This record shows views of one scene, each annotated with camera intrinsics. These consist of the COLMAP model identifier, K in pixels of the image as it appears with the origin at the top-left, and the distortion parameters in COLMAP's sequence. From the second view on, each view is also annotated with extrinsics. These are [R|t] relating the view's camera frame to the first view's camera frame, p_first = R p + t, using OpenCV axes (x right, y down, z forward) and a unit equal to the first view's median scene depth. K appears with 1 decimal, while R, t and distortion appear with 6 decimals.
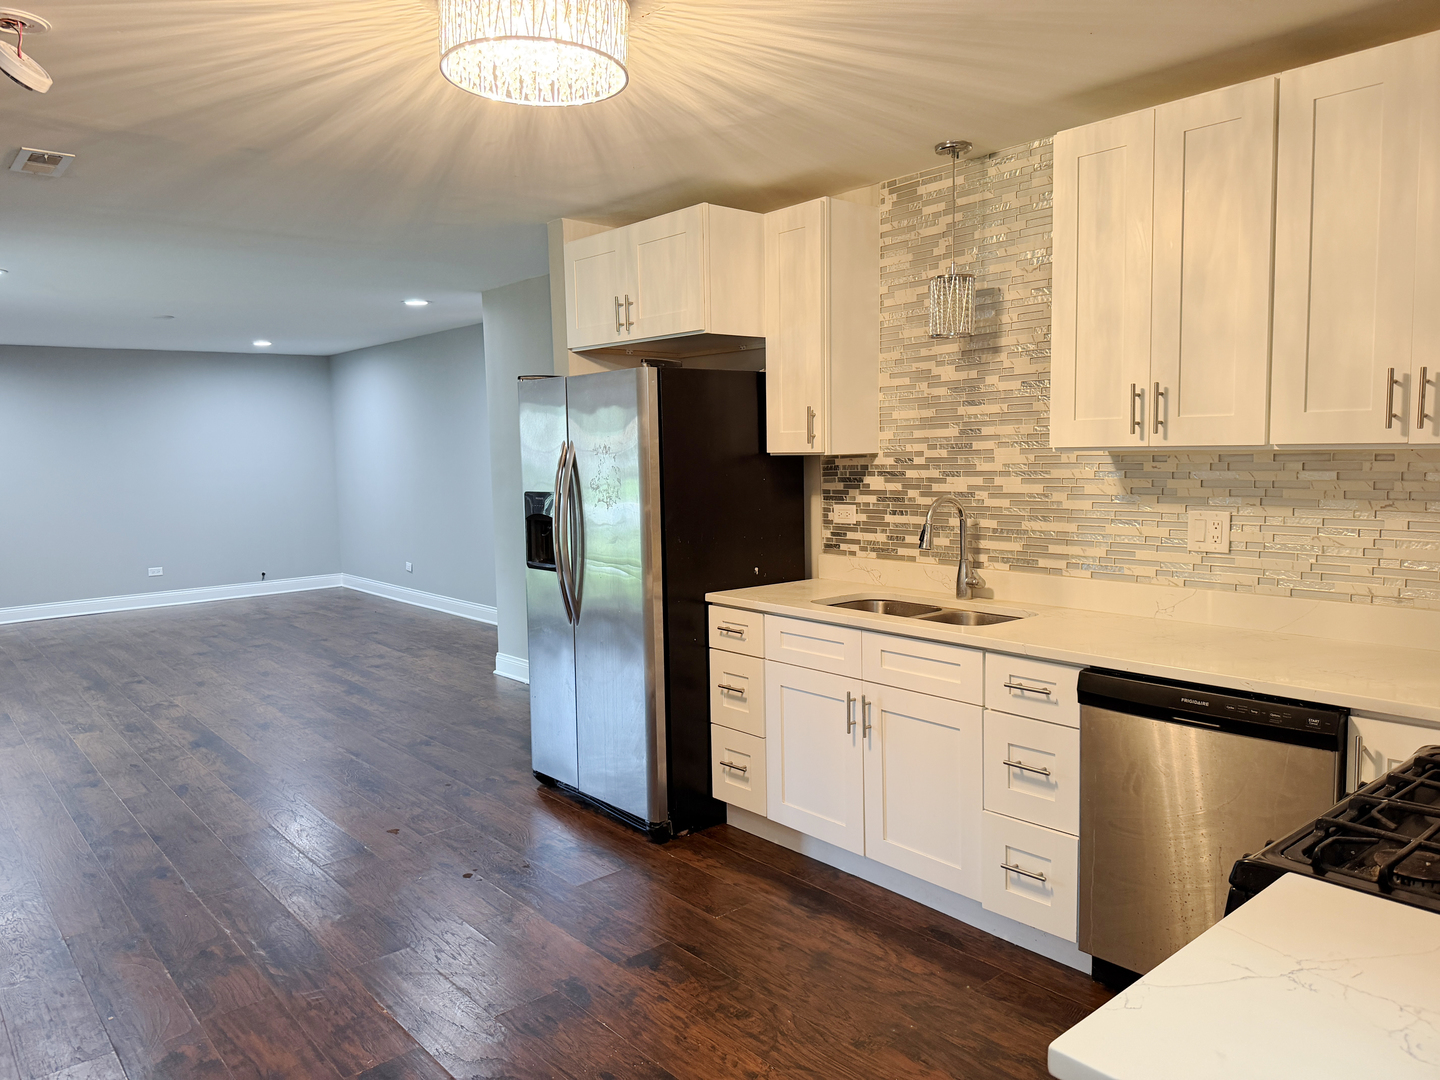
lens RADIAL K [[1018.6, 0, 715.3], [0, 1018.6, 542.6], [0, 0, 1]] dist [0.110216, -0.134238]
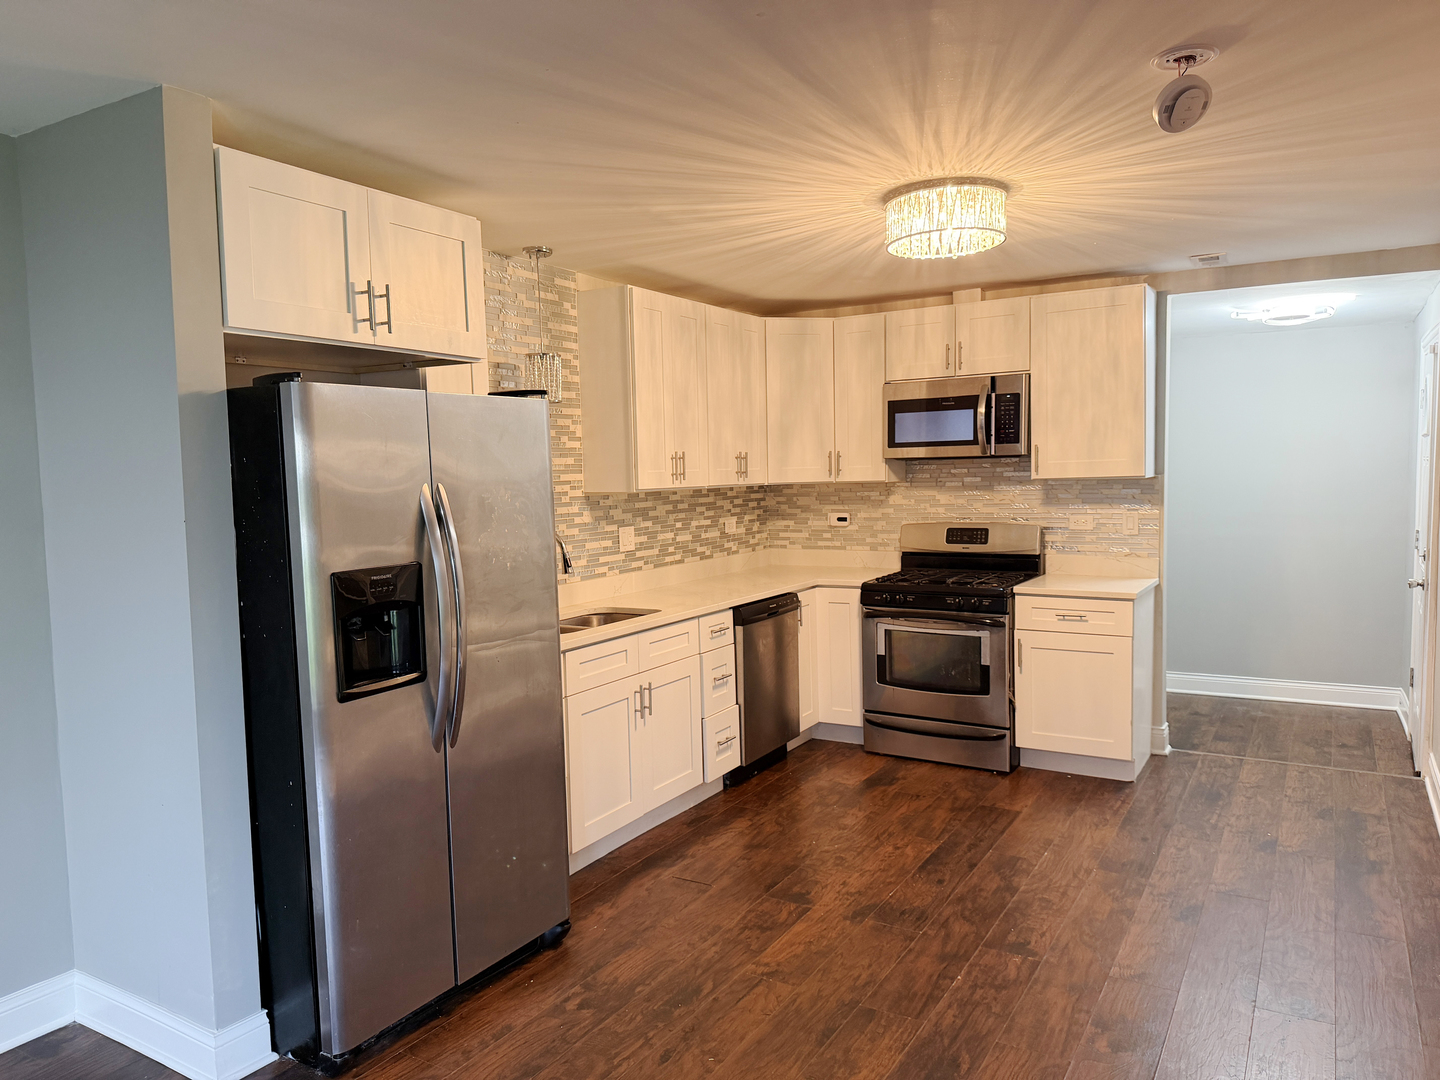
lens RADIAL K [[998.2, 0, 720.4], [0, 998.2, 545.1], [0, 0, 1]] dist [0.062297, -0.127273]
pose [[-0.319094, -0.041928, 0.946795, -0.877071], [0.126340, 0.988222, 0.086343, -0.095754], [-0.939264, 0.147170, -0.310039, 1.065407]]
